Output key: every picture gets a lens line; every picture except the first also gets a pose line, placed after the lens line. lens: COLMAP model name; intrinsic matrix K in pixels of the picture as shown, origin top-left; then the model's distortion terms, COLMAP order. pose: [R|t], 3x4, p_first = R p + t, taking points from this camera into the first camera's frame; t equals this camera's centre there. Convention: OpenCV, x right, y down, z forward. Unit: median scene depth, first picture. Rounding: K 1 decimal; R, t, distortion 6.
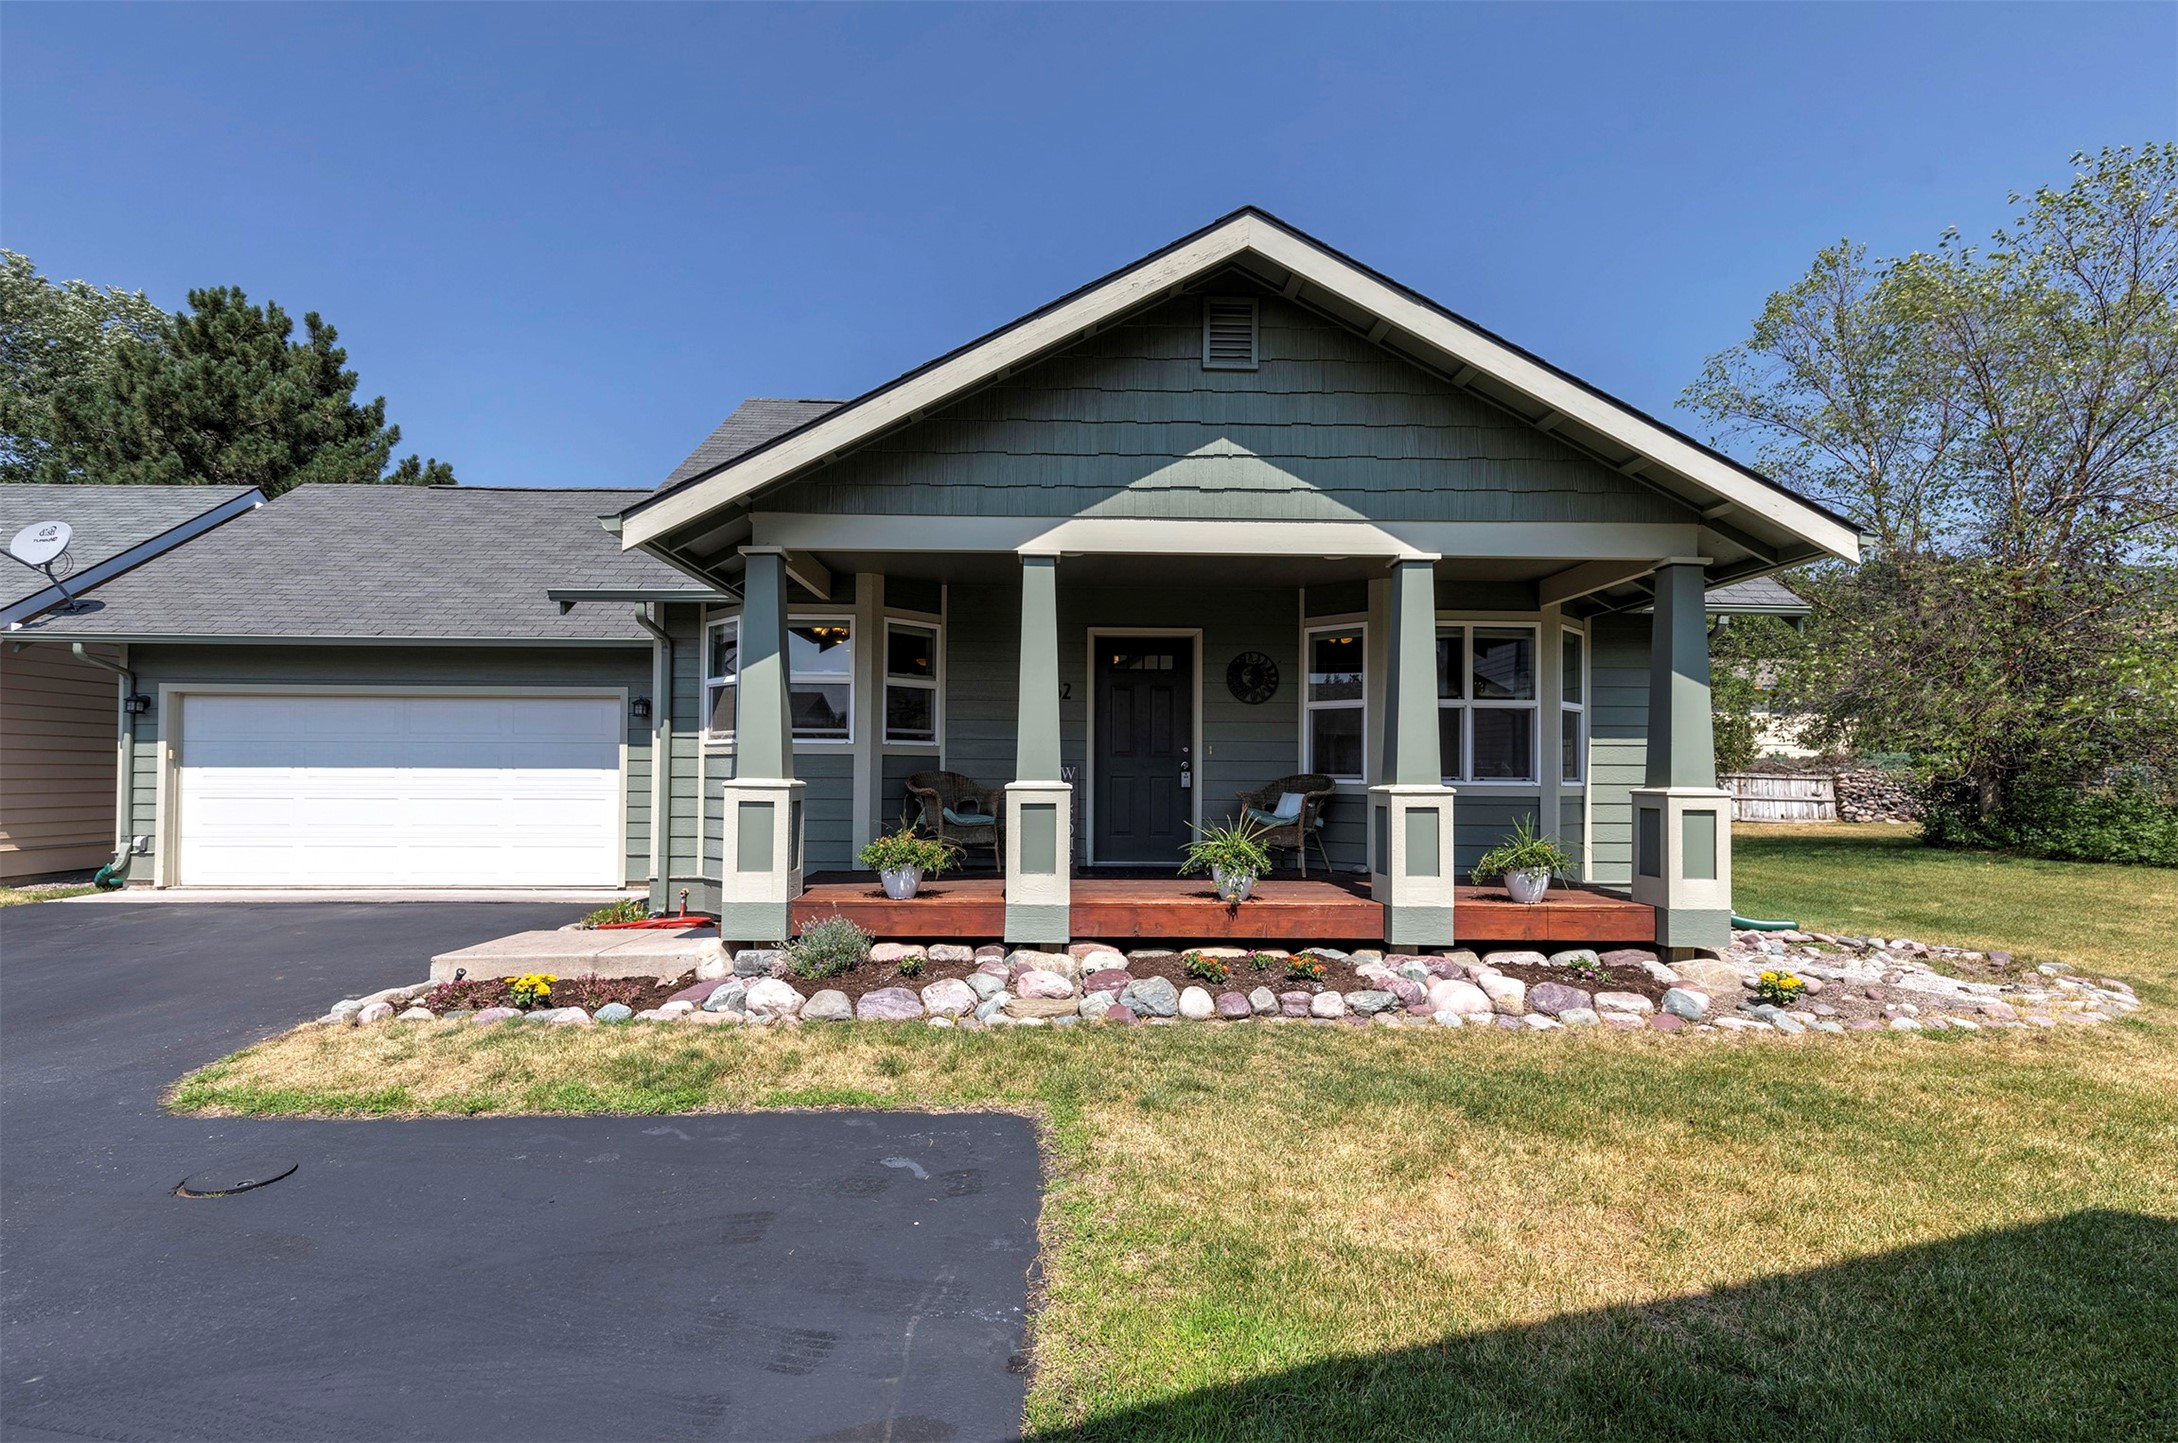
lens RADIAL K [[980.7, 0, 1083.2], [0, 980.7, 757.7], [0, 0, 1]] dist [0.010894, -0.004073]
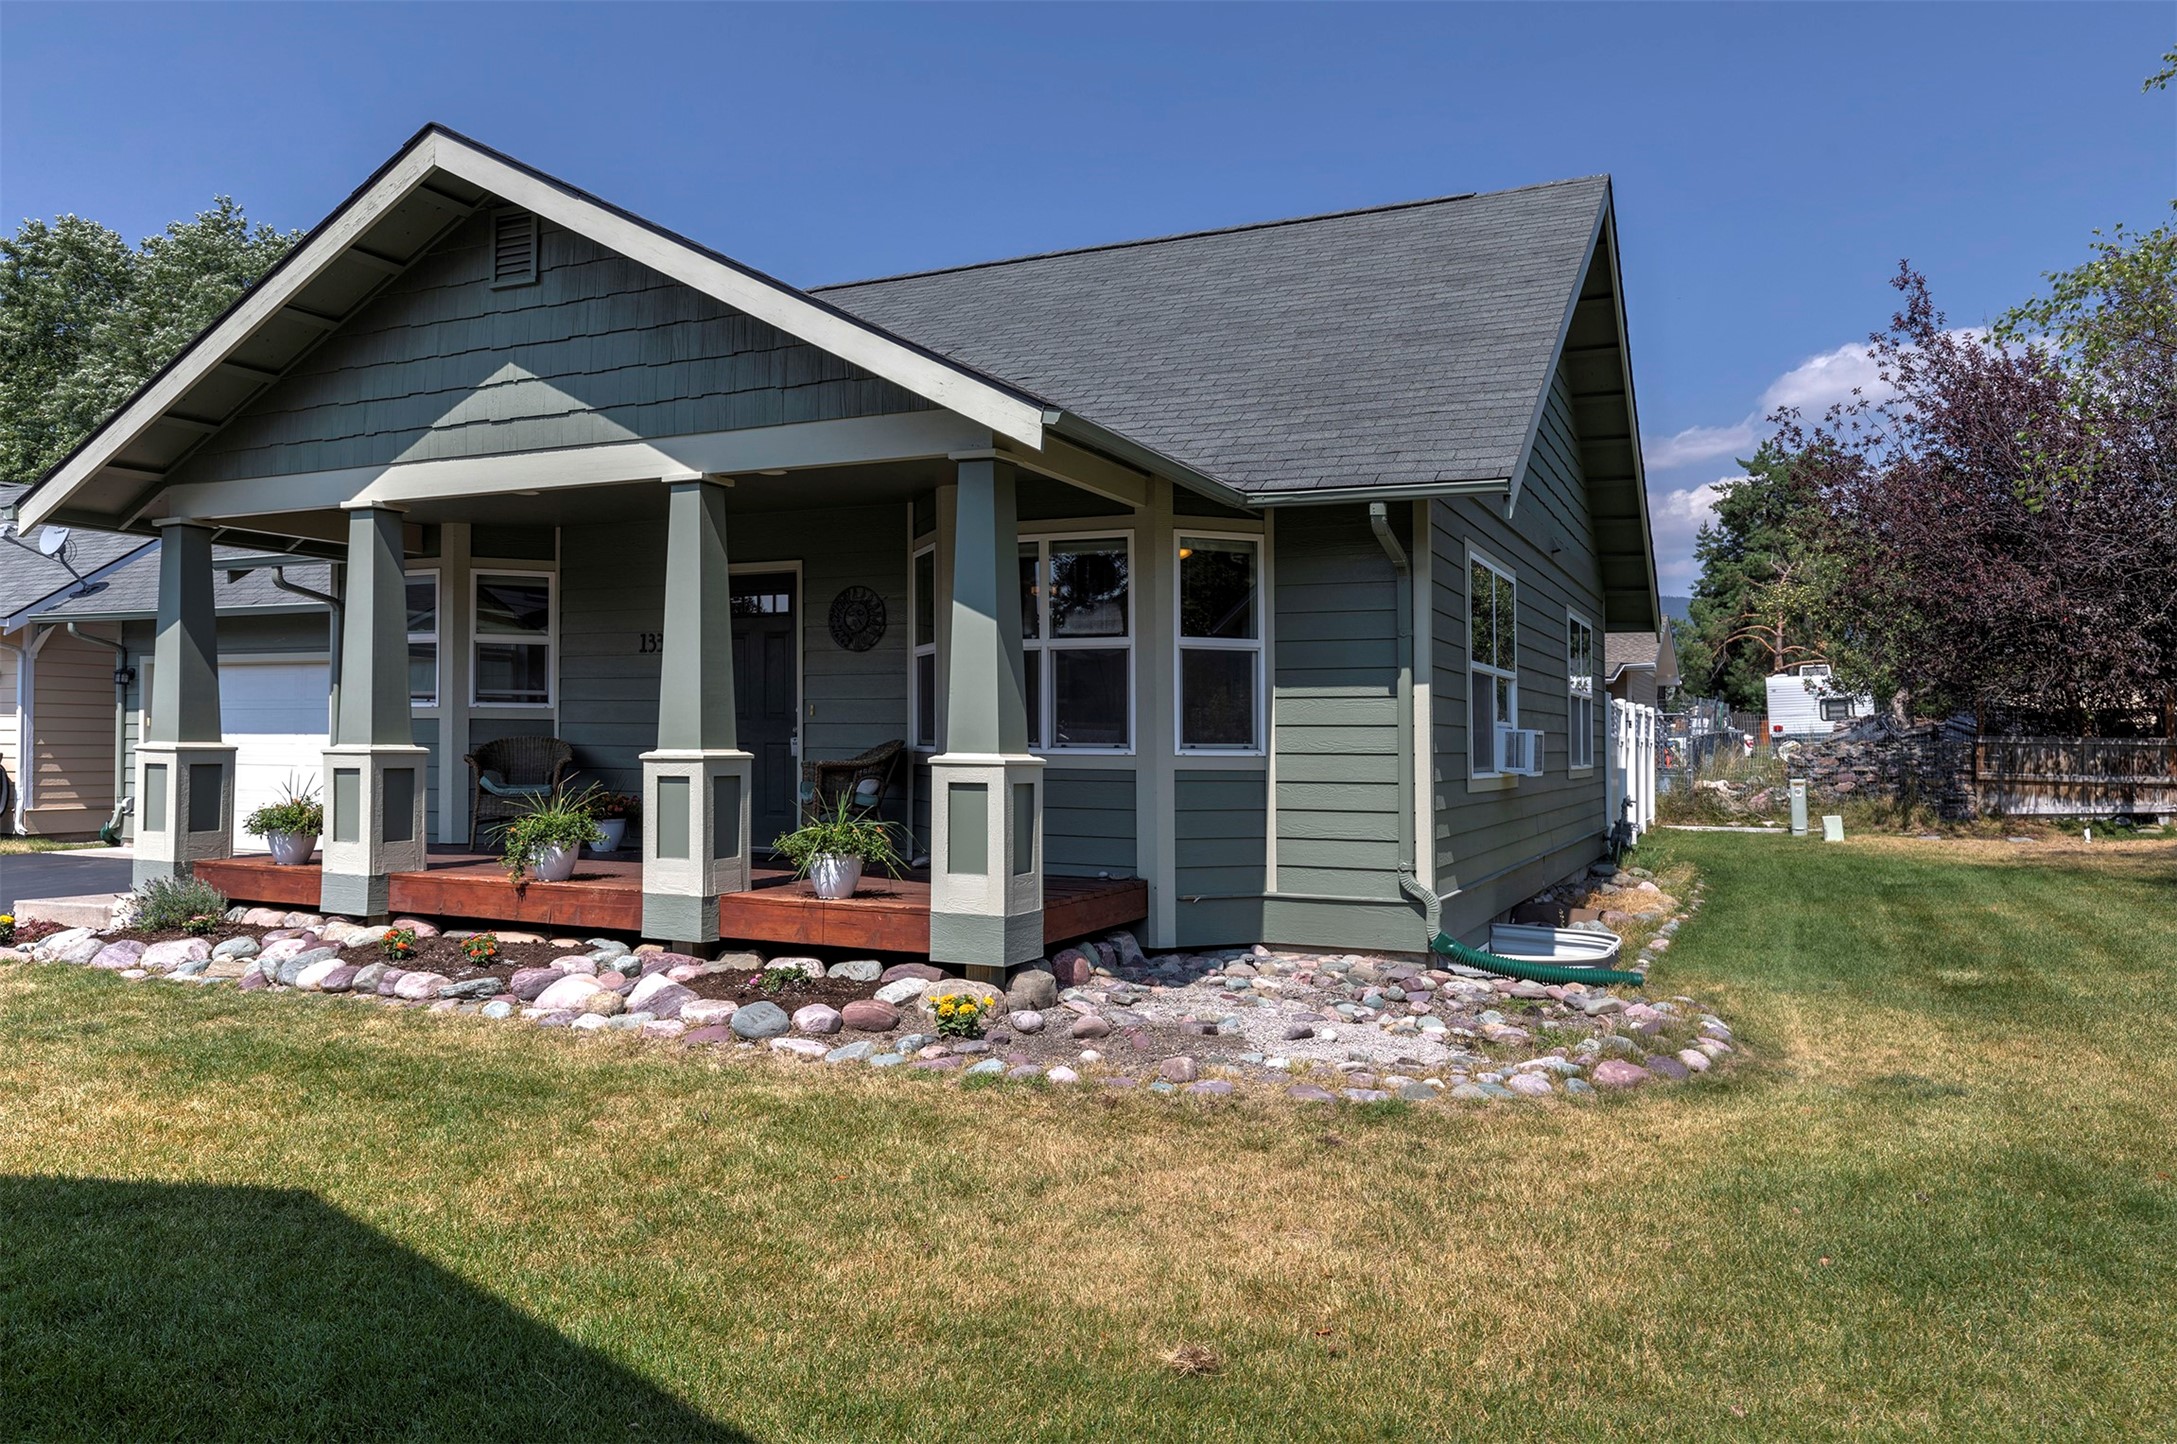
lens RADIAL K [[1467.7, 0, 1091.1], [0, 1467.7, 713.7], [0, 0, 1]] dist [0.006710, 0.000774]
pose [[0.899804, -0.008199, -0.436217, 0.905585], [0.004617, 0.999946, -0.009271, 0.007641], [0.436269, 0.006328, 0.899794, 0.018843]]
